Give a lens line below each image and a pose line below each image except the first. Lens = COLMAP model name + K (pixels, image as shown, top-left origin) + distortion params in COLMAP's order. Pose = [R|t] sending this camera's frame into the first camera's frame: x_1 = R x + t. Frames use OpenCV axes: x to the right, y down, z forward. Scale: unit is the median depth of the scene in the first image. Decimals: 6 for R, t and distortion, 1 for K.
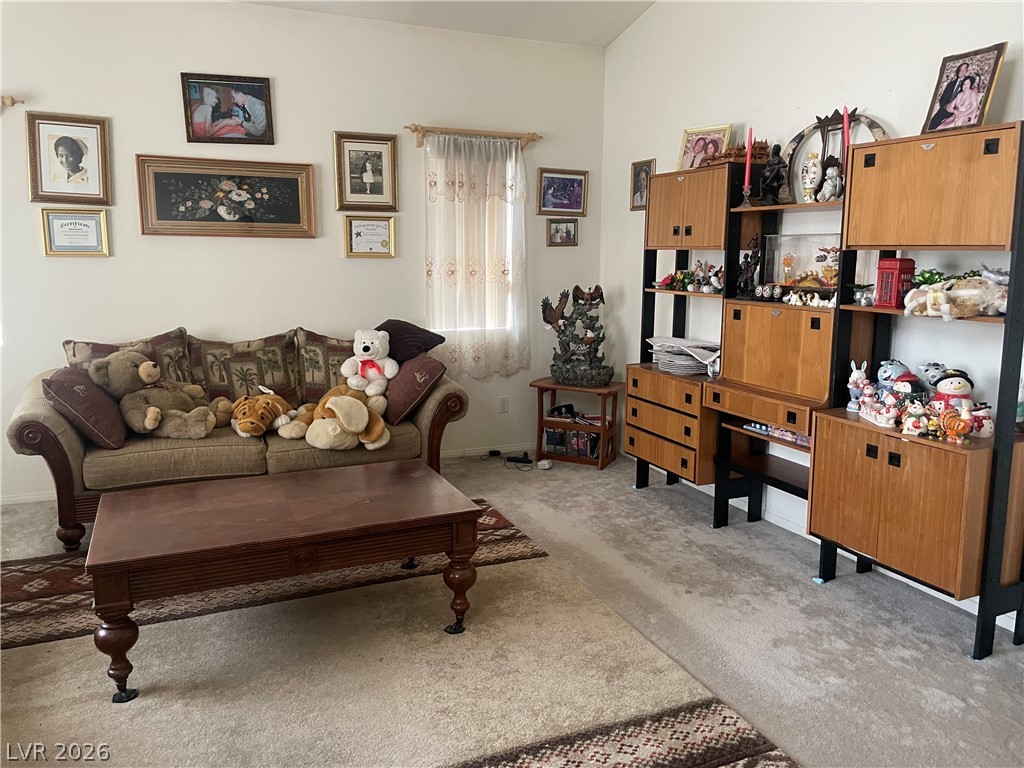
lens RADIAL K [[782.8, 0, 515.2], [0, 782.8, 372.9], [0, 0, 1]] dist [0.093797, -0.132360]
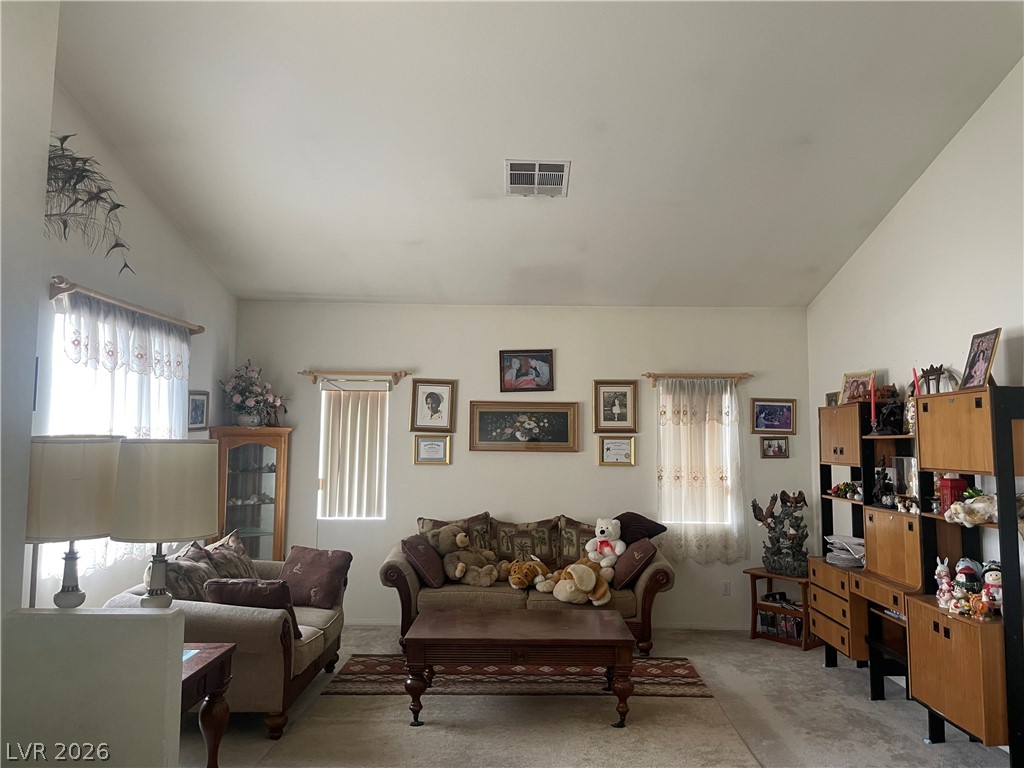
lens RADIAL K [[778.1, 0, 537.2], [0, 778.1, 372.0], [0, 0, 1]] dist [0.081733, -0.125129]
pose [[0.921320, -0.032577, -0.387438, 0.254813], [-0.065264, 0.969387, -0.236706, 0.030072], [0.383288, 0.243368, 0.890989, -0.355228]]
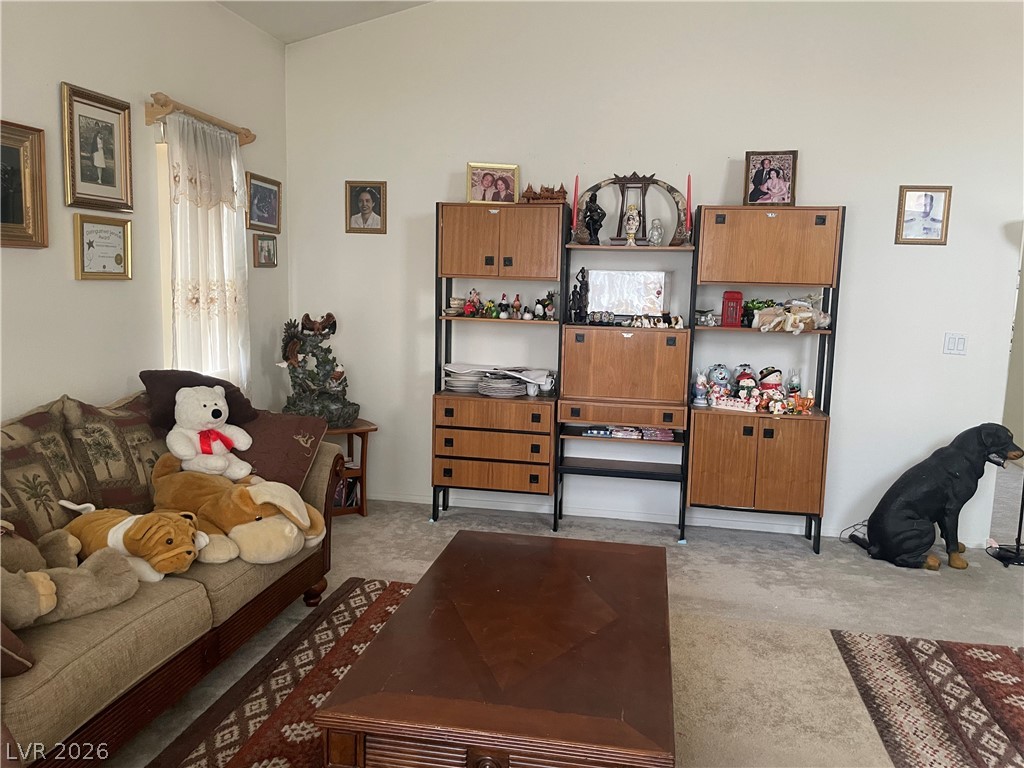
lens RADIAL K [[782.8, 0, 515.2], [0, 782.8, 372.9], [0, 0, 1]] dist [0.093797, -0.132360]
pose [[0.551923, -0.087310, 0.829312, -0.633421], [0.104902, 0.993873, 0.034820, -0.064357], [-0.827271, 0.067778, 0.557700, 0.398067]]
